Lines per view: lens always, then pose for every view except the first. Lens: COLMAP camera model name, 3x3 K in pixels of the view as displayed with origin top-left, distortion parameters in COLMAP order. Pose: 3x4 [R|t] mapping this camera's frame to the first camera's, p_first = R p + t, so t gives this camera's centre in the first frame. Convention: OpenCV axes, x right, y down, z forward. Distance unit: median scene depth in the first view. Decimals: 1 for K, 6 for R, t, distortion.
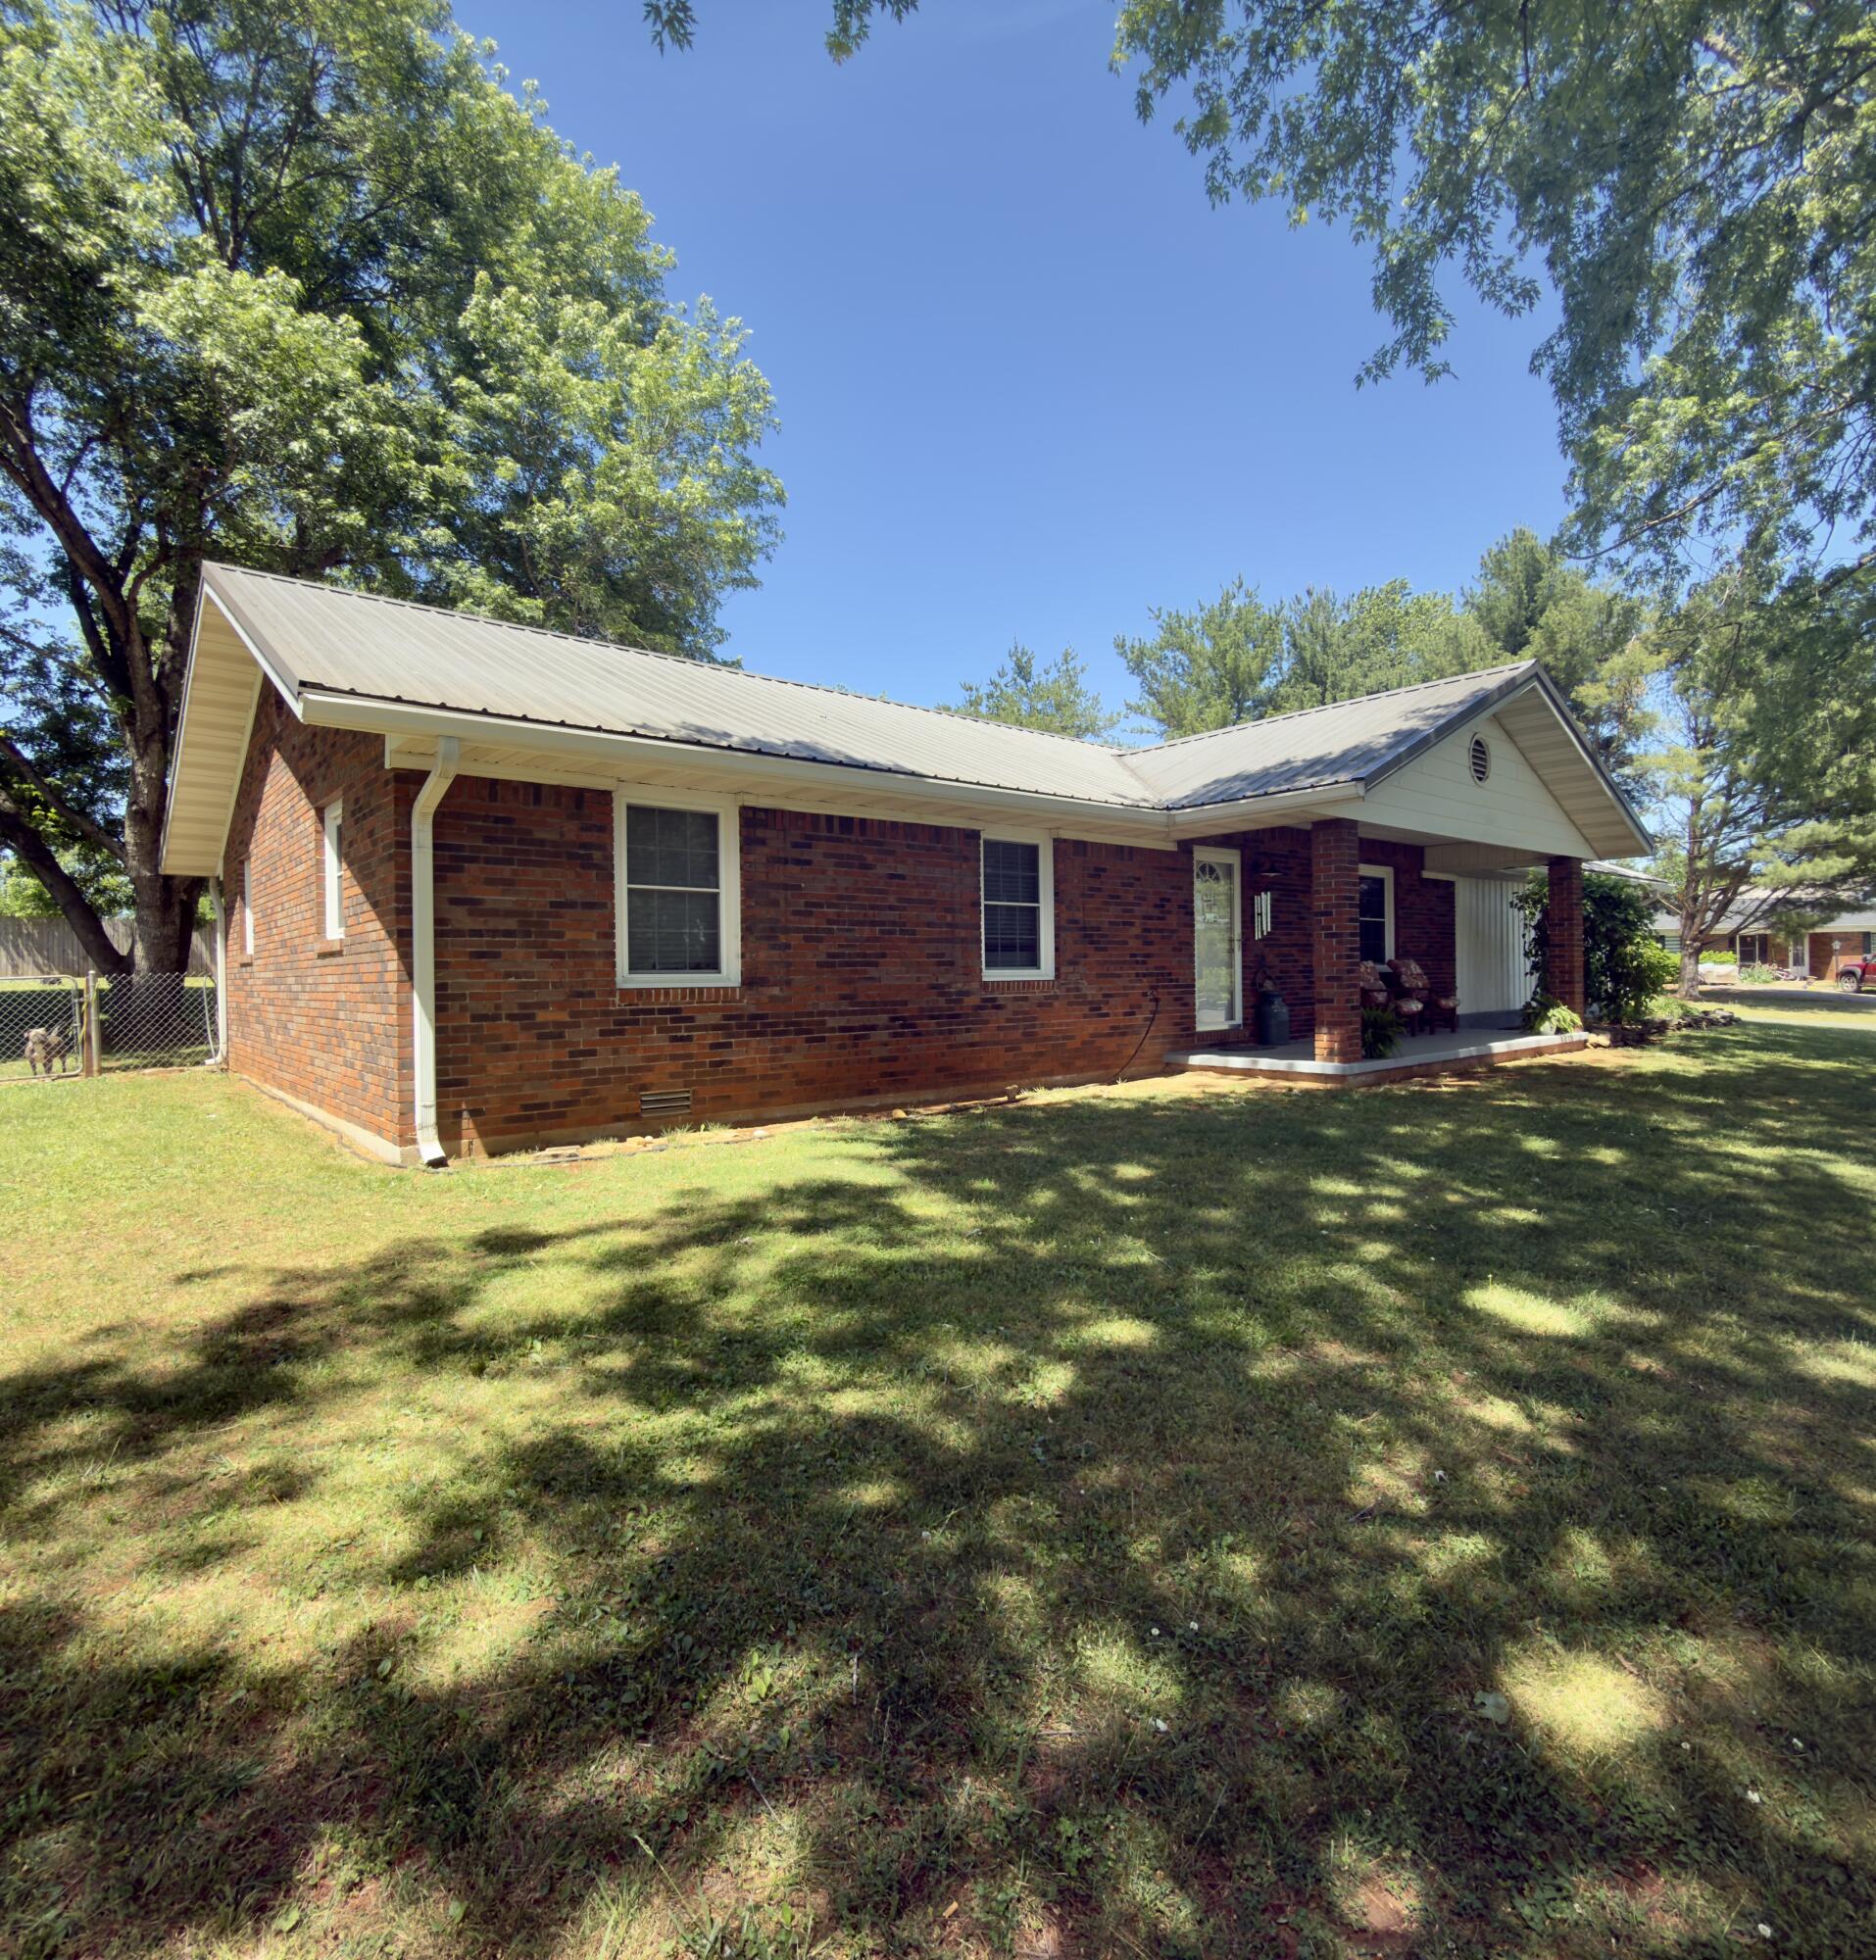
lens RADIAL K [[1025.2, 0, 938.0], [0, 1025.2, 980.0], [0, 0, 1]] dist [0.000357, -0.000050]
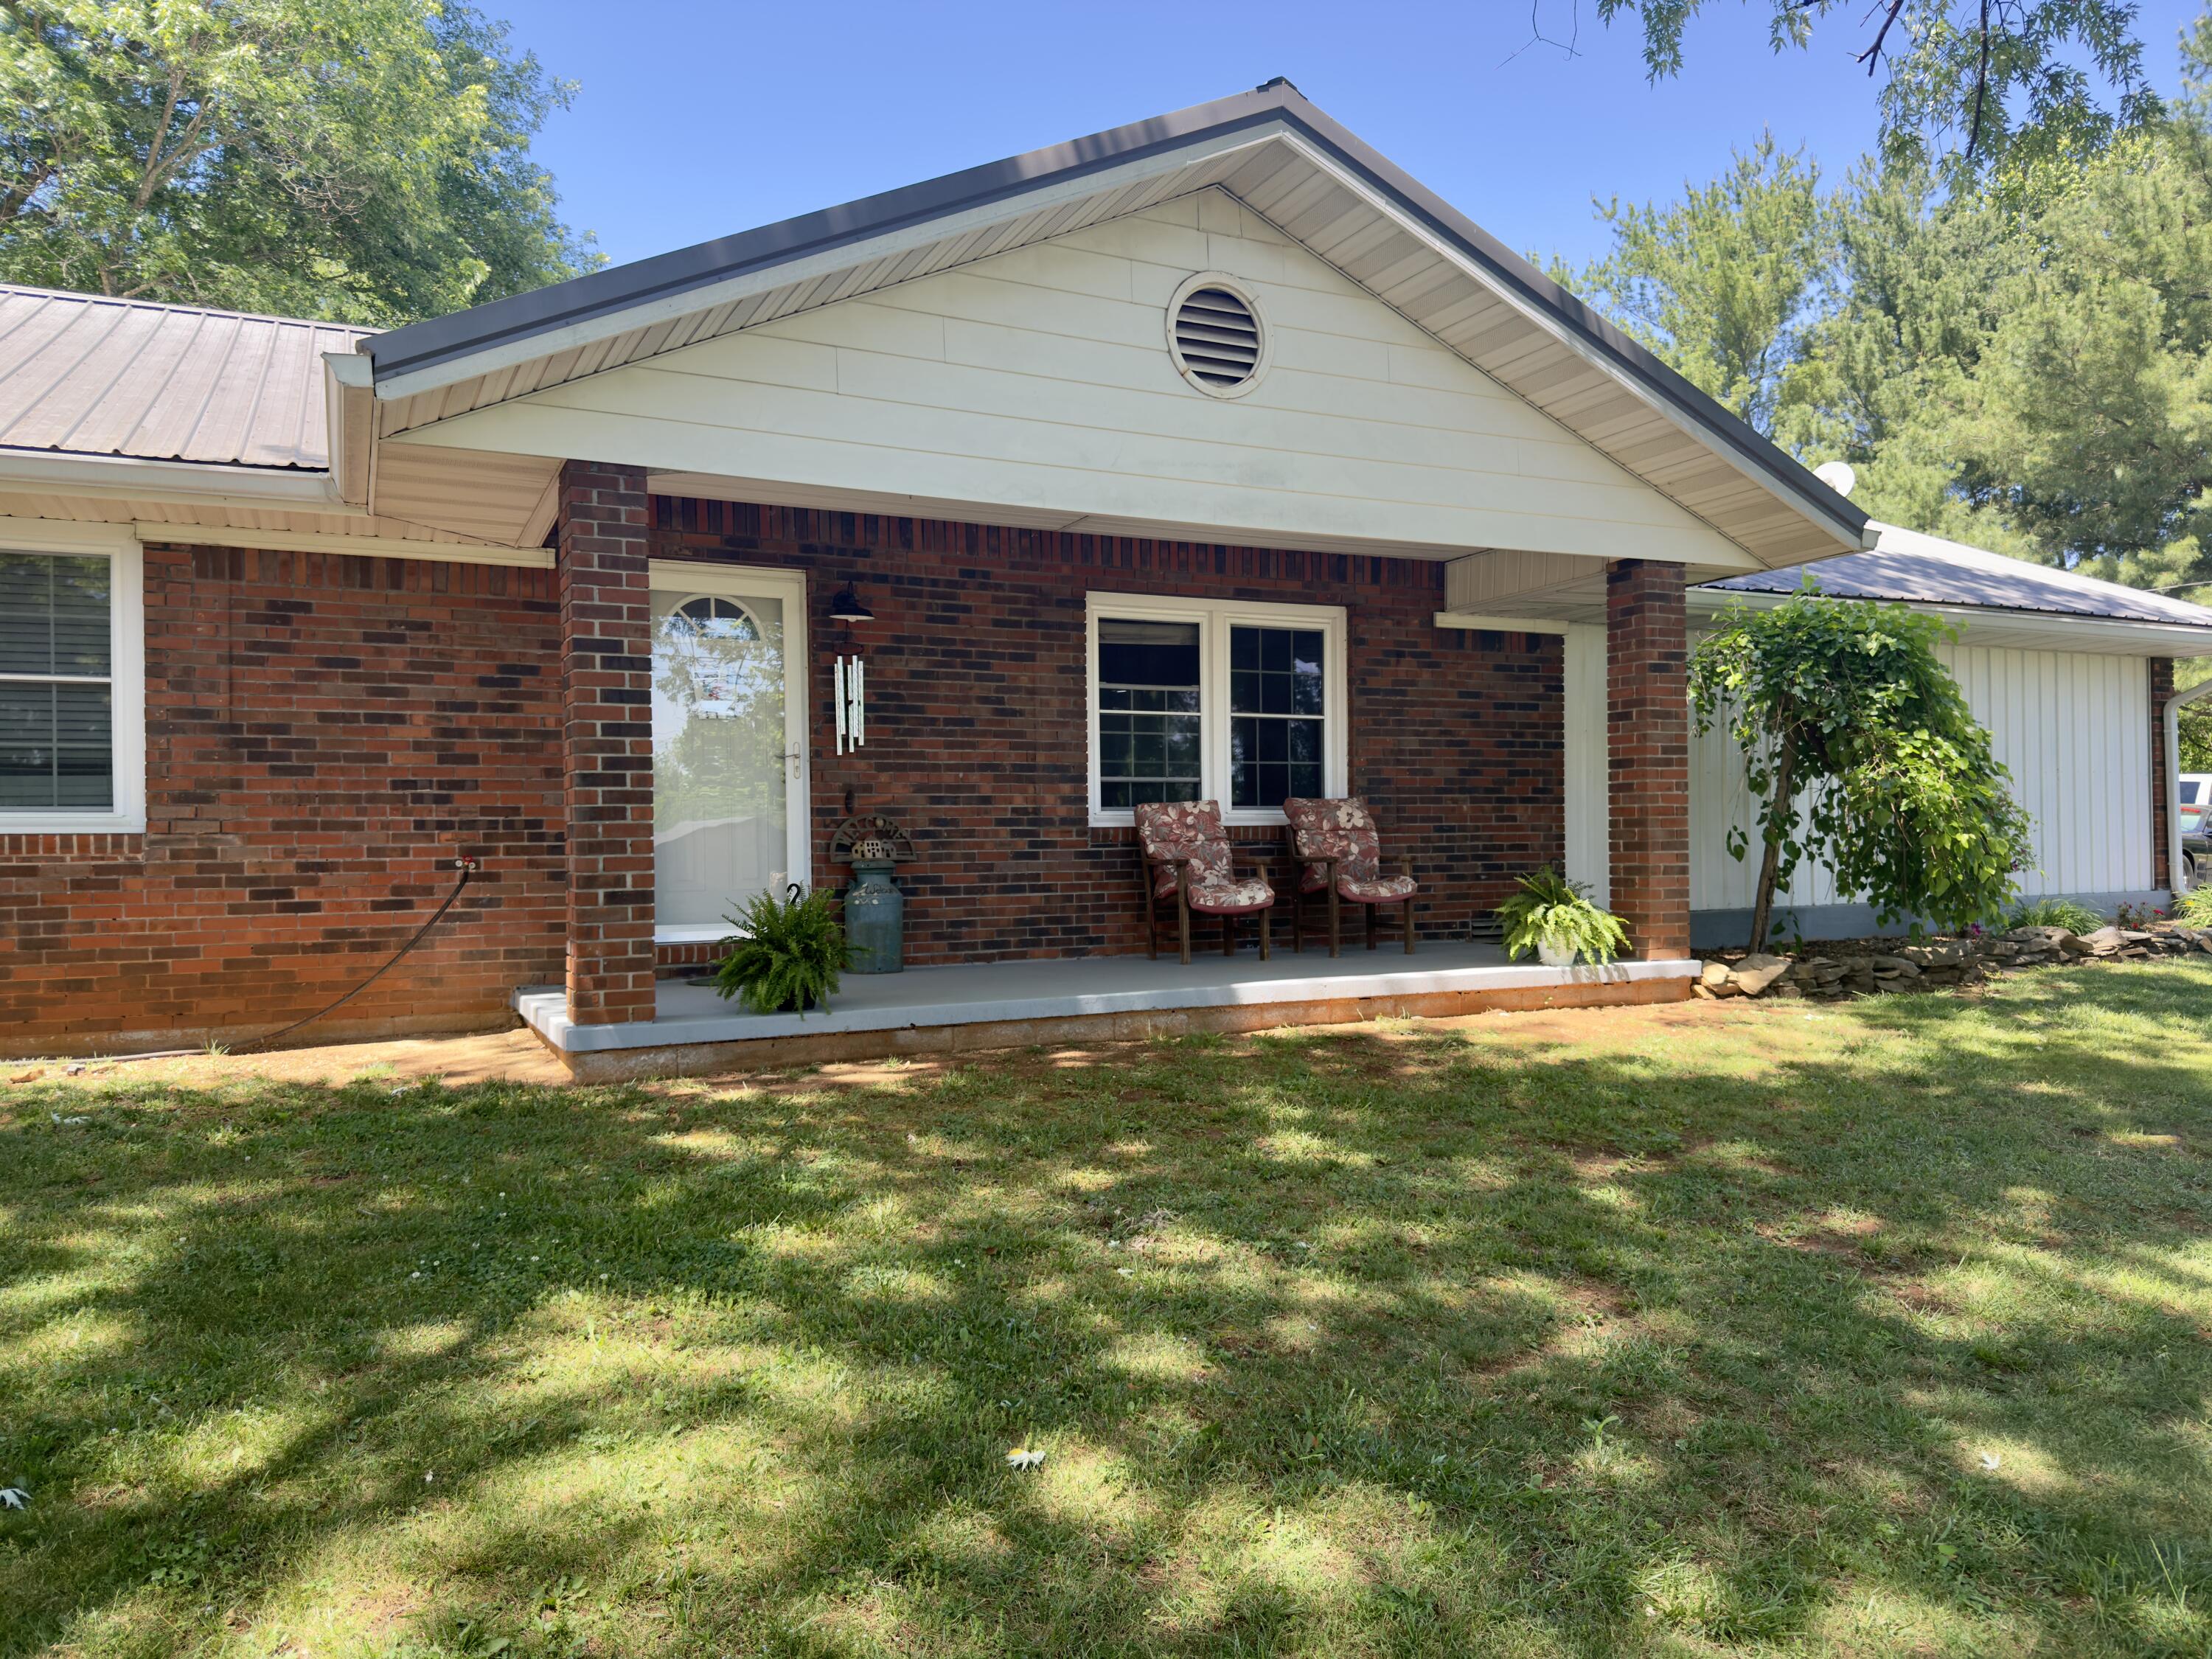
lens RADIAL K [[1529.3, 0, 1106.0], [0, 1529.3, 829.5], [0, 0, 1]] dist [0.113338, -0.189219]
pose [[0.970130, 0.003301, -0.242564, 0.625579], [-0.005193, 0.999961, -0.007160, 0.000794], [0.242531, 0.008206, 0.970109, 0.334949]]
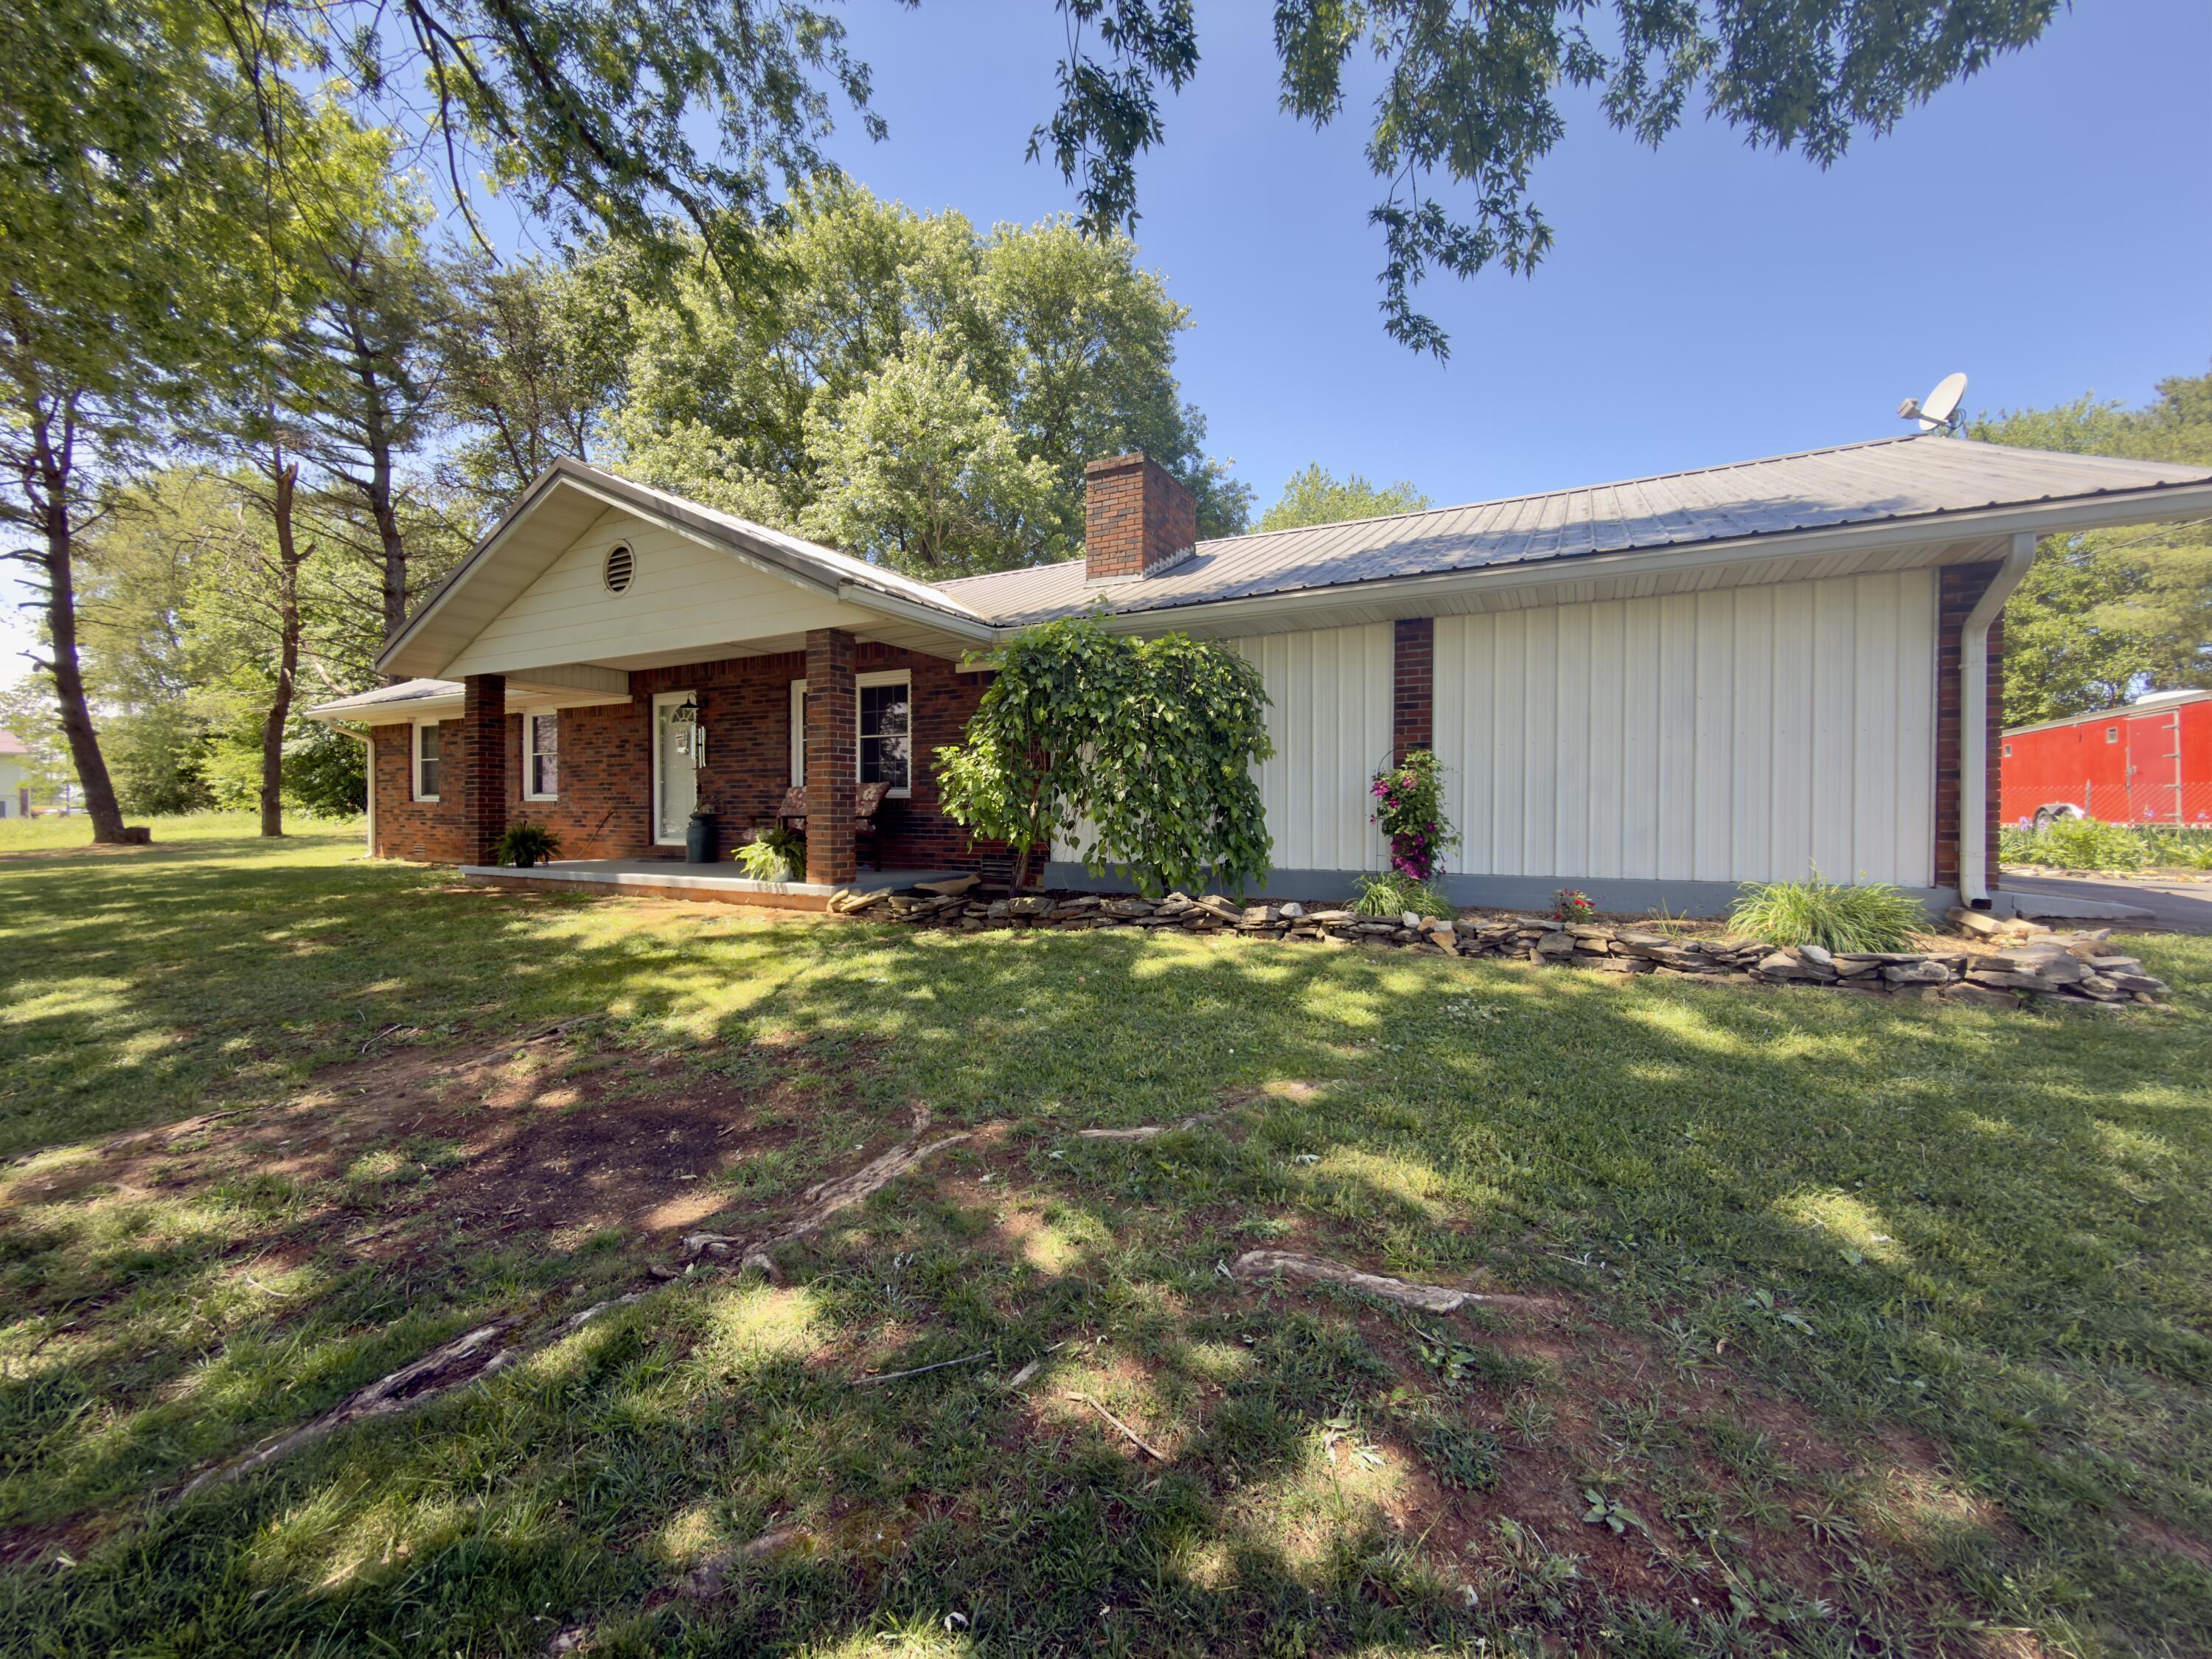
lens RADIAL K [[871.4, 0, 1106.0], [0, 871.4, 829.5], [0, 0, 1]] dist [-0.000189, -0.000016]
pose [[0.380315, 0.037915, -0.924080, 1.405981], [-0.007630, 0.999254, 0.037859, -0.011263], [0.924826, -0.007347, 0.380320, 1.075832]]
